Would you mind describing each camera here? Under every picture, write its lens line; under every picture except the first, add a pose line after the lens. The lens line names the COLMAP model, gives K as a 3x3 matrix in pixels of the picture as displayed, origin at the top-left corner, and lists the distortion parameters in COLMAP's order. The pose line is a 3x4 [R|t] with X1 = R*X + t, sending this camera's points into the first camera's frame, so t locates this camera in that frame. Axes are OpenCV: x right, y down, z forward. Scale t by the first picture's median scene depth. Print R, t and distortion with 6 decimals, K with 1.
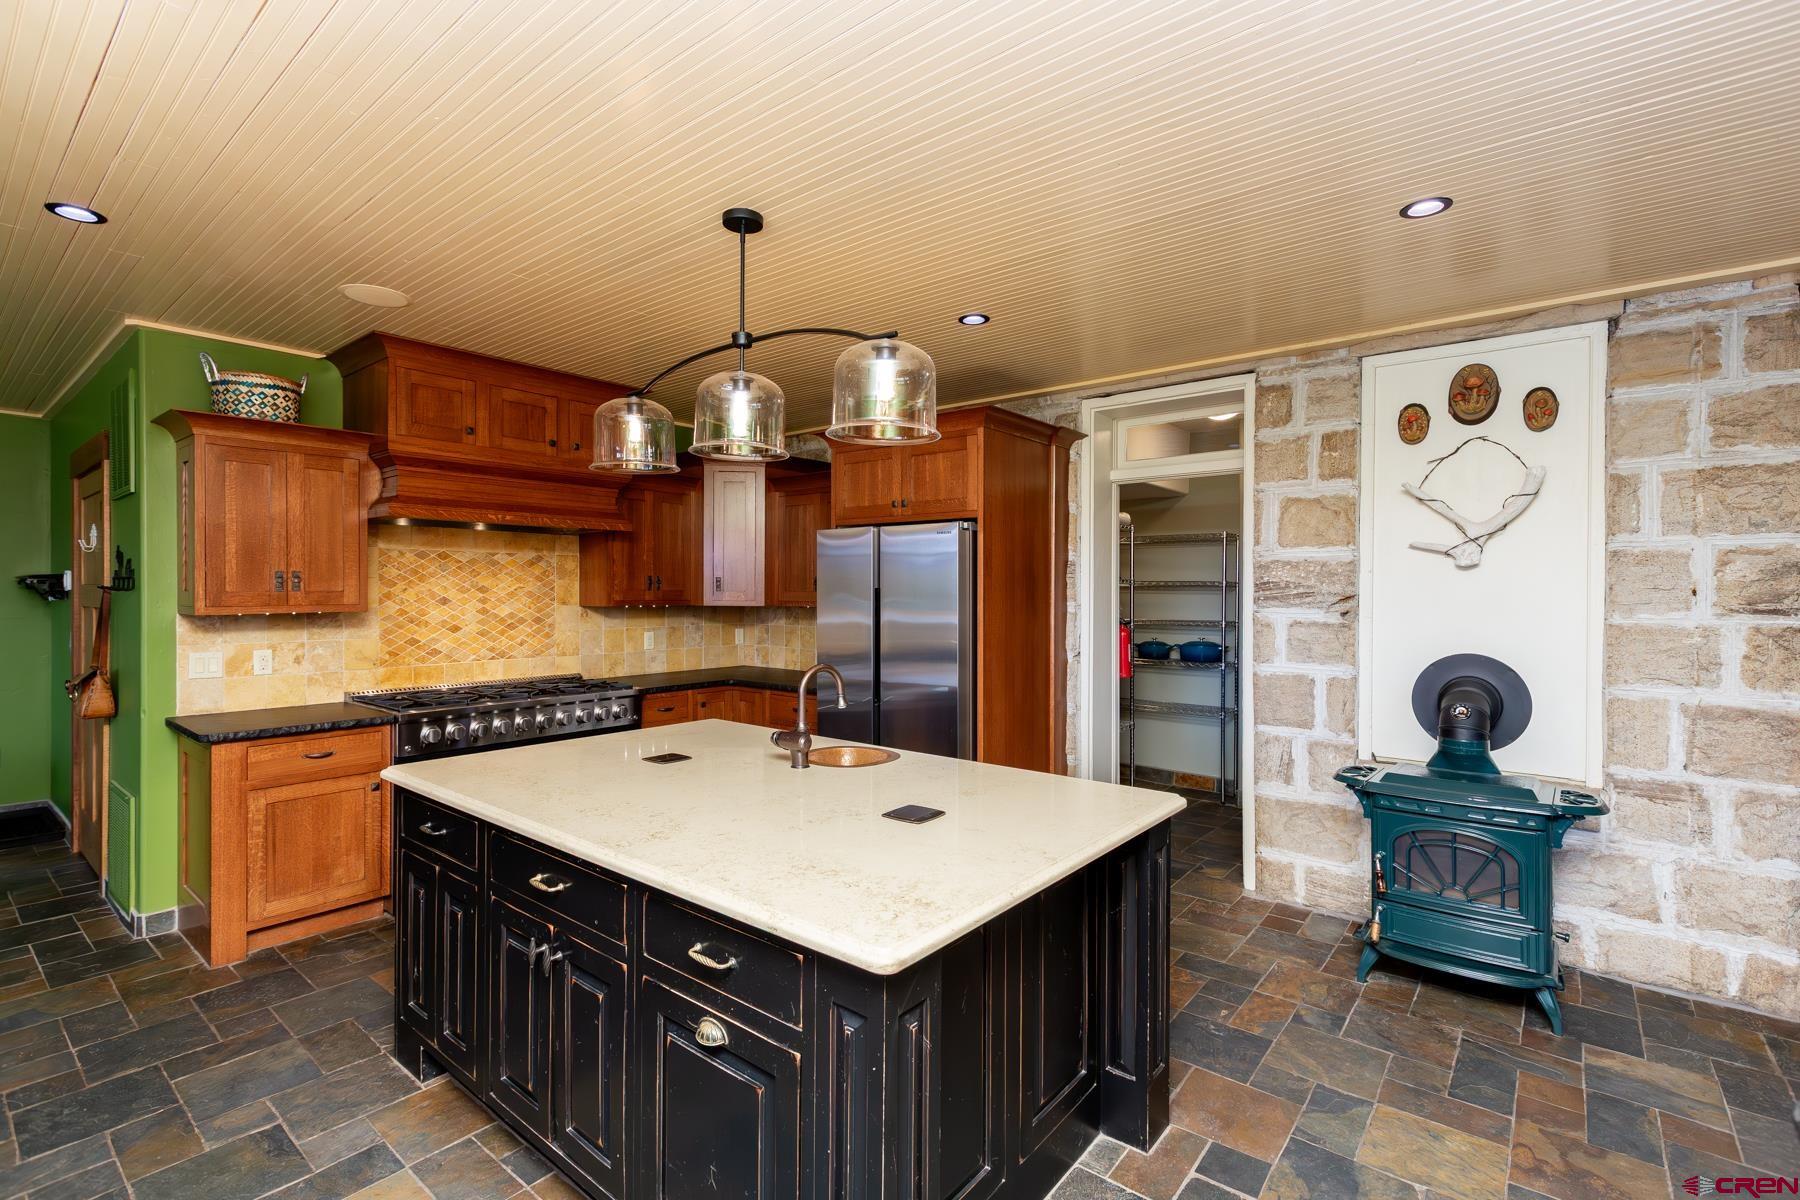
lens RADIAL K [[818.2, 0, 896.8], [0, 818.2, 598.4], [0, 0, 1]] dist [0.003452, 0.000429]
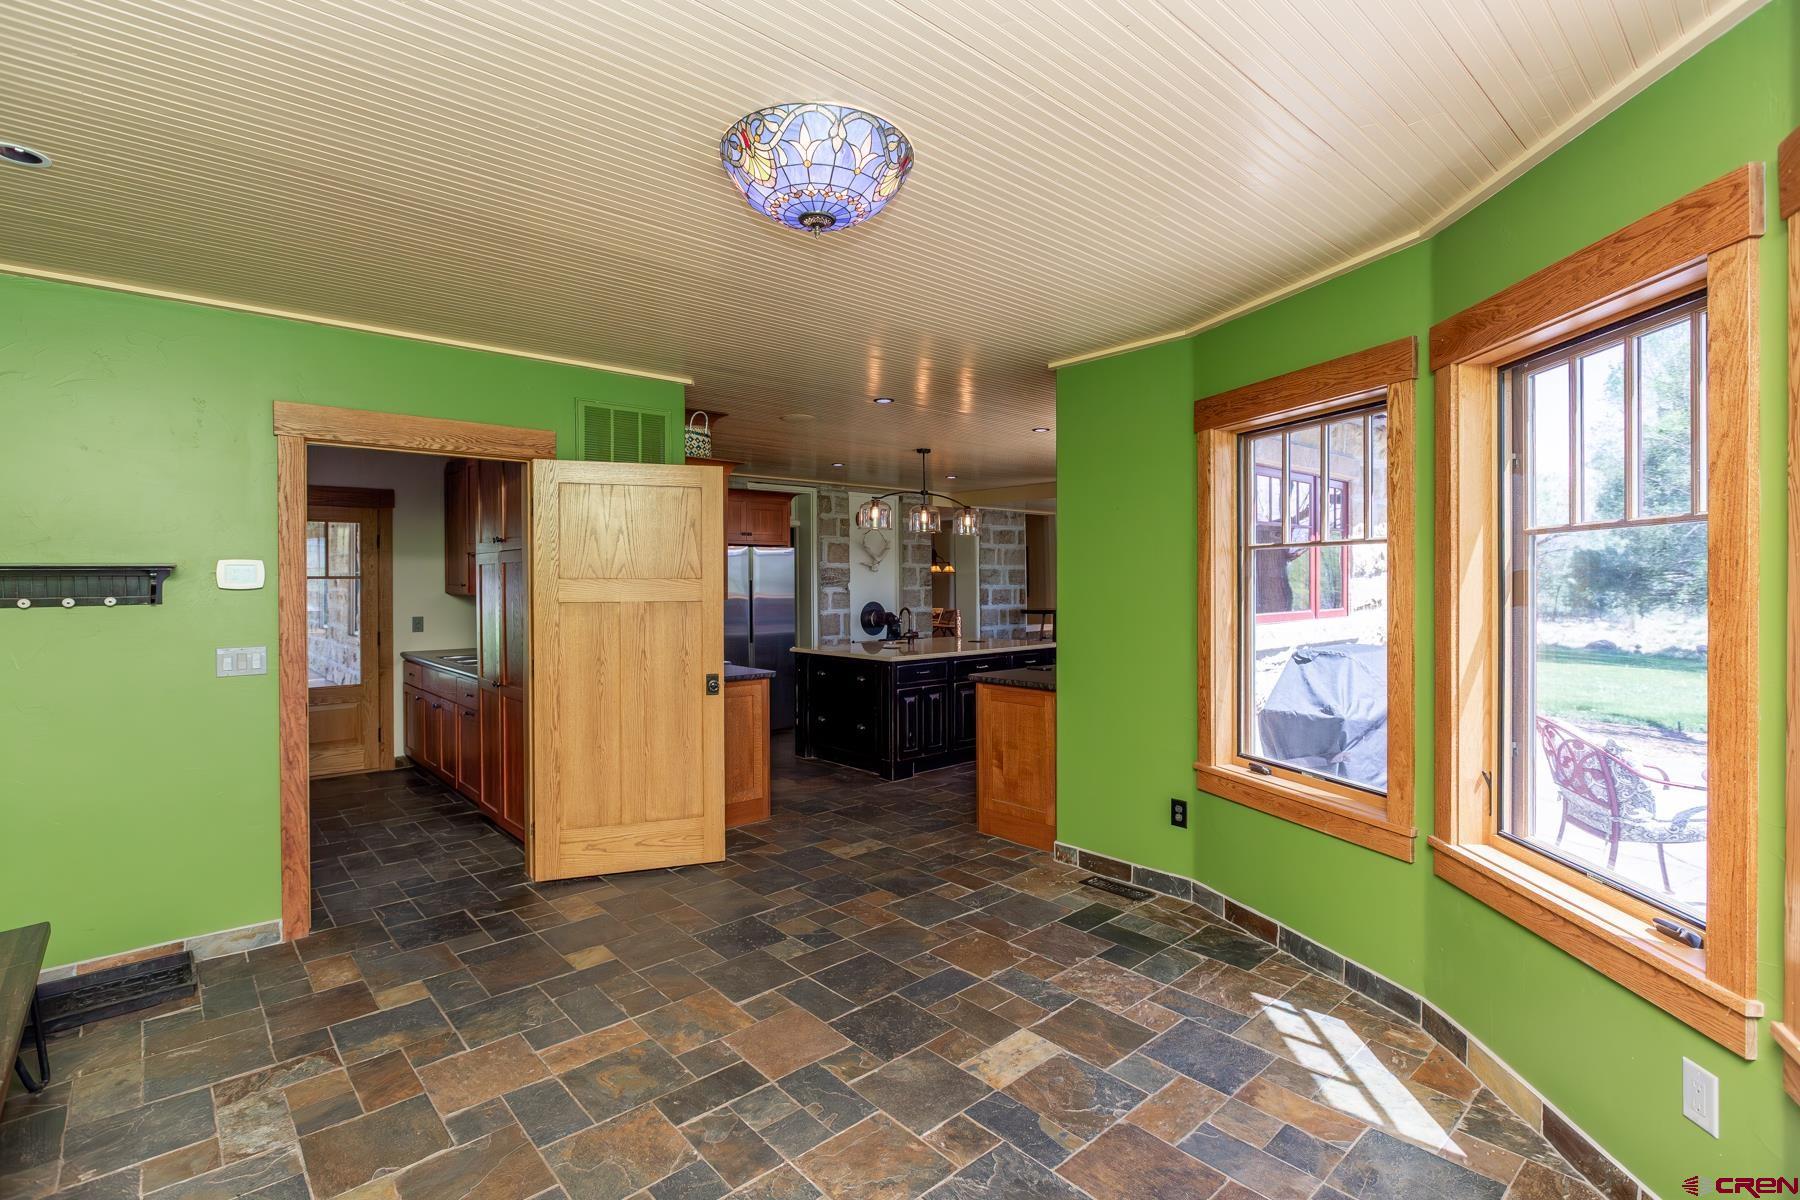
lens RADIAL K [[834.5, 0, 897.5], [0, 834.5, 587.3], [0, 0, 1]] dist [-0.000099, 0.000000]
pose [[0.151223, -0.013970, 0.988401, -2.019118], [0.014040, 0.999830, 0.011983, -0.015902], [-0.988400, 0.012065, 0.151394, 0.429921]]
